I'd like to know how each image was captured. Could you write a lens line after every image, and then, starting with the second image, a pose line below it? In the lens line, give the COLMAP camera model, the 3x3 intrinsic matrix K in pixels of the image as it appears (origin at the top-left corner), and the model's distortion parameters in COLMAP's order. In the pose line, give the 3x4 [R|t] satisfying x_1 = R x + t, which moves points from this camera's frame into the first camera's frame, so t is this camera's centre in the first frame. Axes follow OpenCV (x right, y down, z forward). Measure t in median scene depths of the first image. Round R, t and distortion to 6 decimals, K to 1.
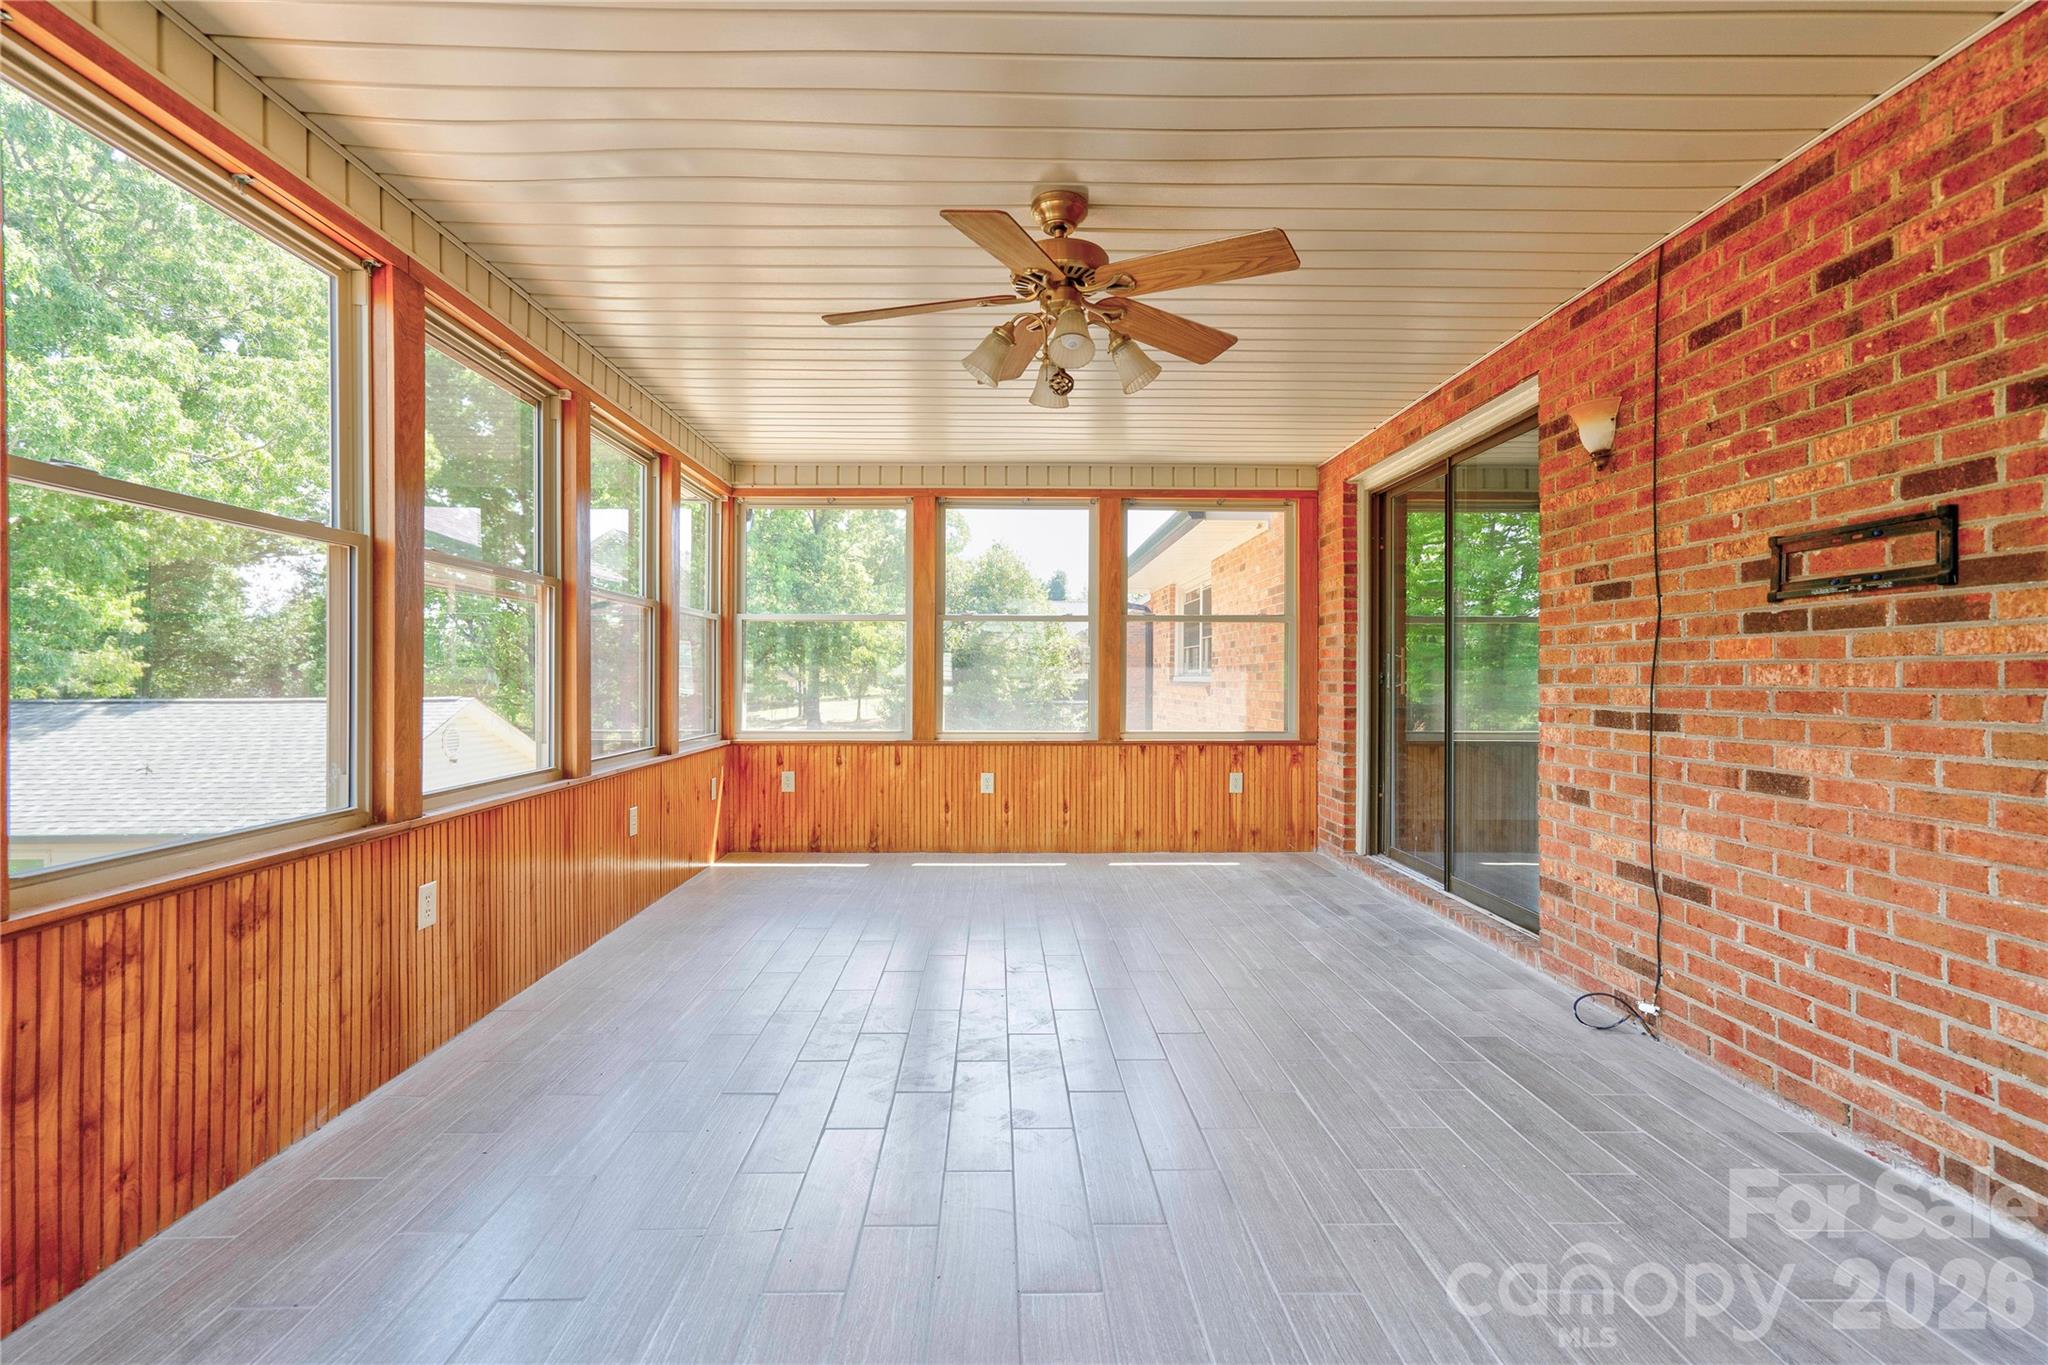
lens RADIAL K [[937.7, 0, 1012.7], [0, 937.7, 677.9], [0, 0, 1]] dist [-0.010727, 0.015231]
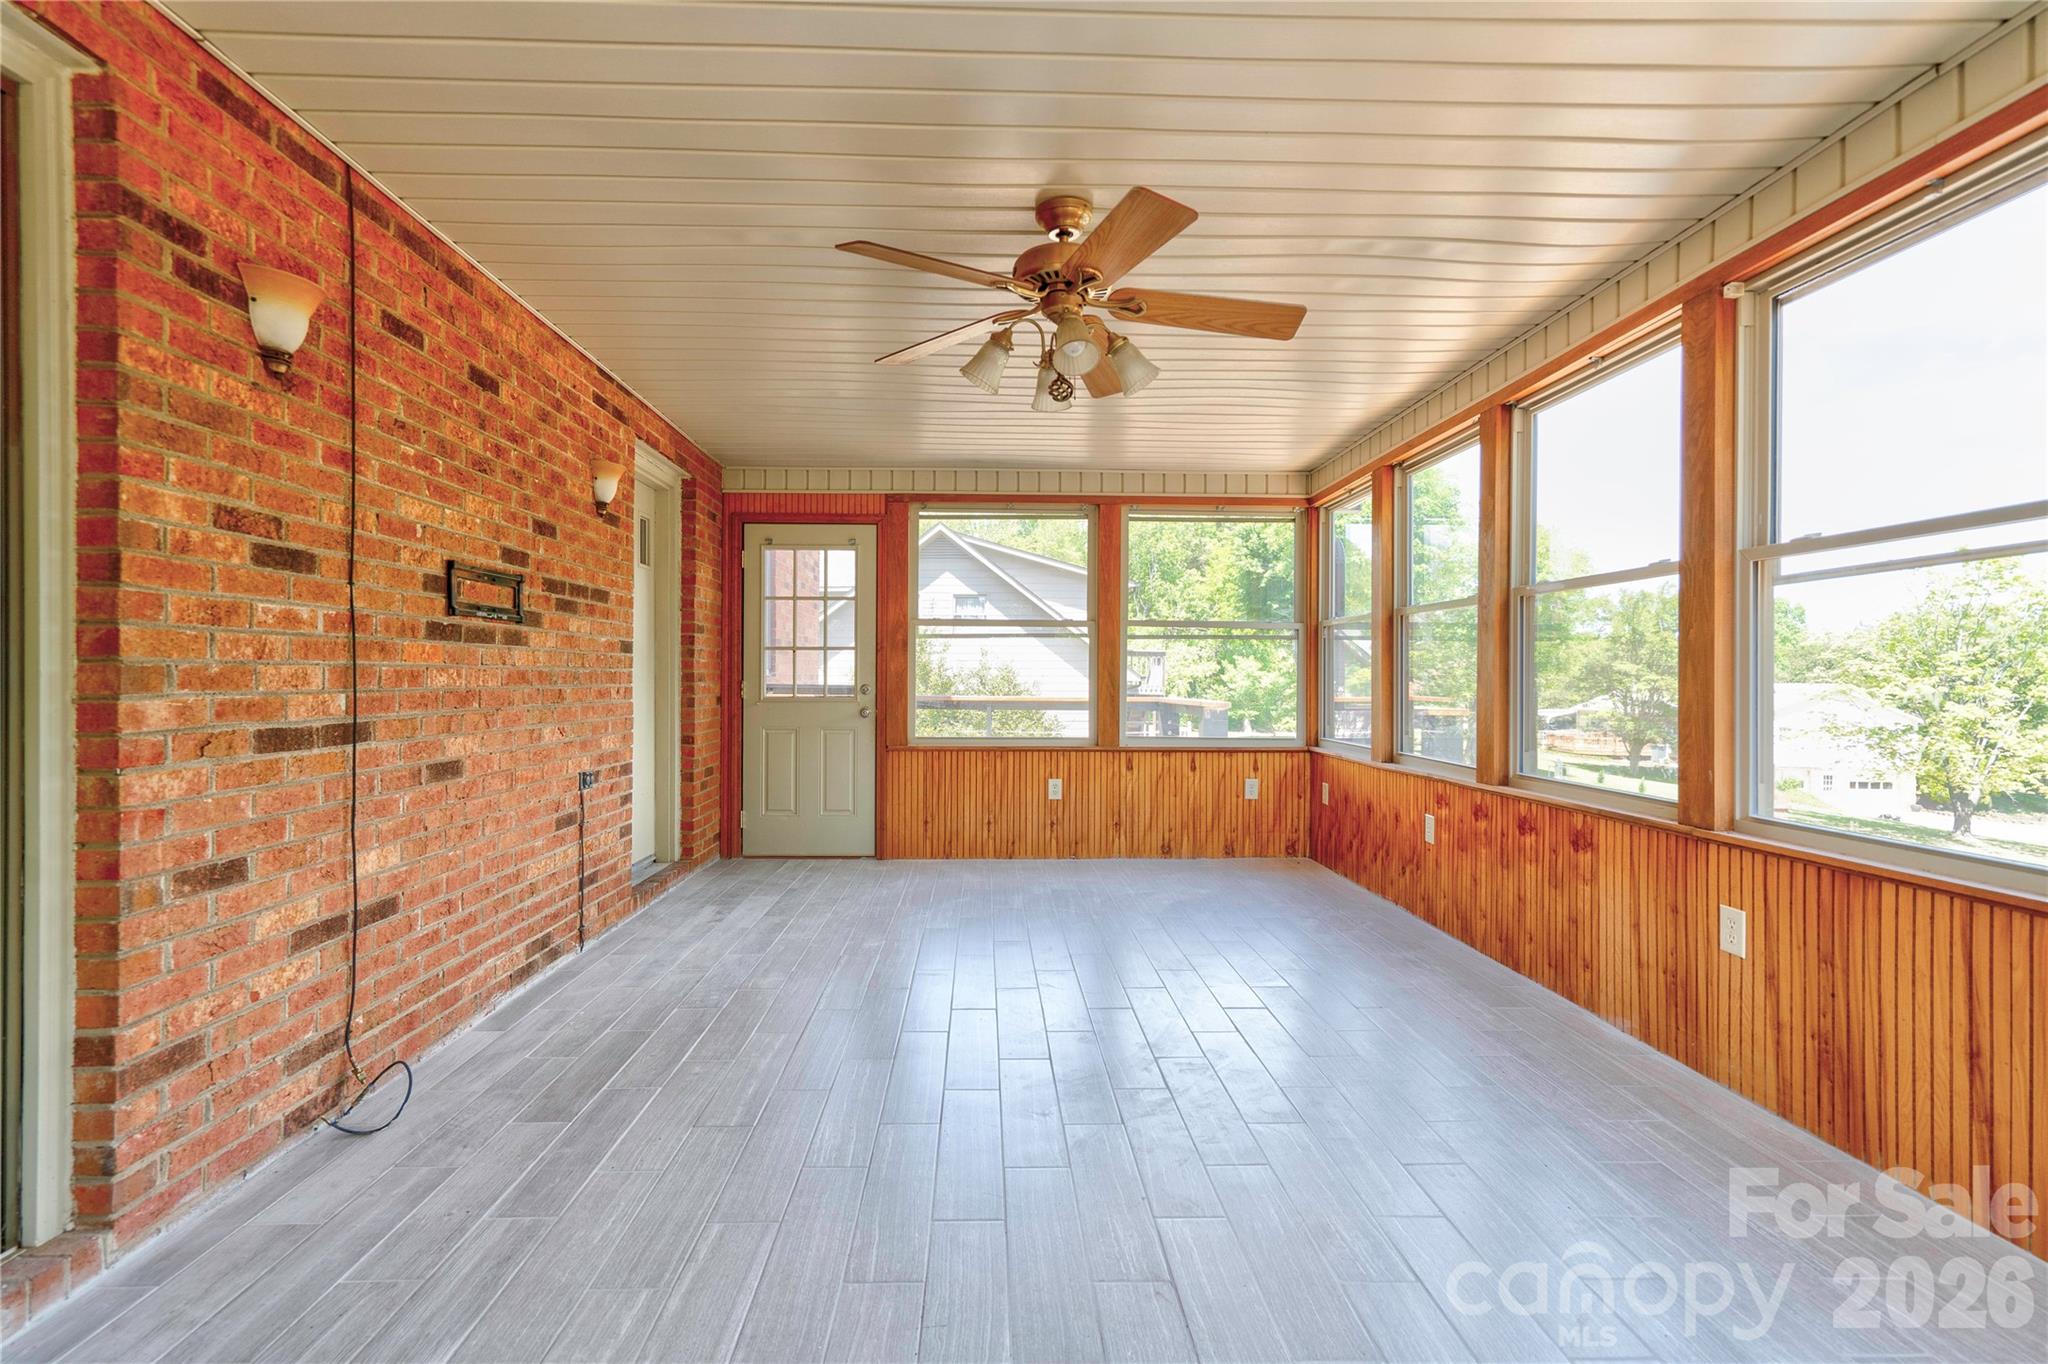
lens RADIAL K [[937.7, 0, 1012.7], [0, 937.7, 677.4], [0, 0, 1]] dist [-0.010727, 0.015231]
pose [[-0.999893, -0.006082, -0.013273, 0.110123], [-0.006089, 0.999981, 0.000473, -0.007351], [0.013269, 0.000554, -0.999912, 1.925195]]
